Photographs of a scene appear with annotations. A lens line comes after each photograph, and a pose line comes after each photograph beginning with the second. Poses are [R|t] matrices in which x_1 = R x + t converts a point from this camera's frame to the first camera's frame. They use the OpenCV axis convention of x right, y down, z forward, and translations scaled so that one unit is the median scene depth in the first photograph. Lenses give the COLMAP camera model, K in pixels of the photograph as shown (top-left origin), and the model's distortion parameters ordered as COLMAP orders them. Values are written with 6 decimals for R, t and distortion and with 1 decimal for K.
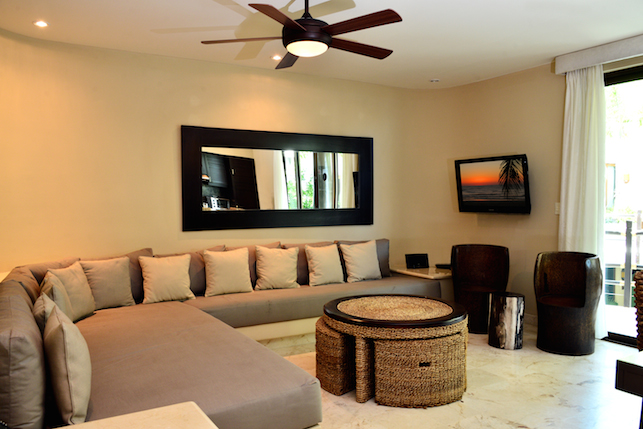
lens RADIAL K [[523.7, 0, 321.5], [0, 523.7, 214.5], [0, 0, 1]] dist [-0.011960, -0.004877]
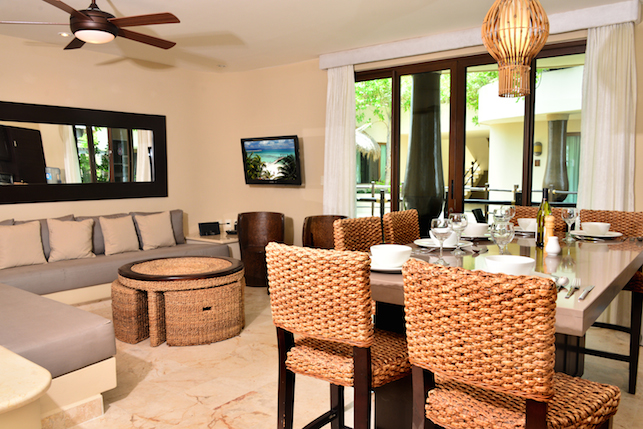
lens RADIAL K [[523.7, 0, 321.5], [0, 523.7, 214.5], [0, 0, 1]] dist [-0.011960, -0.004877]
pose [[0.933547, -0.029145, 0.357269, 0.010013], [0.011406, 0.998600, 0.051658, 0.004104], [-0.358274, -0.044150, 0.932572, -0.139429]]
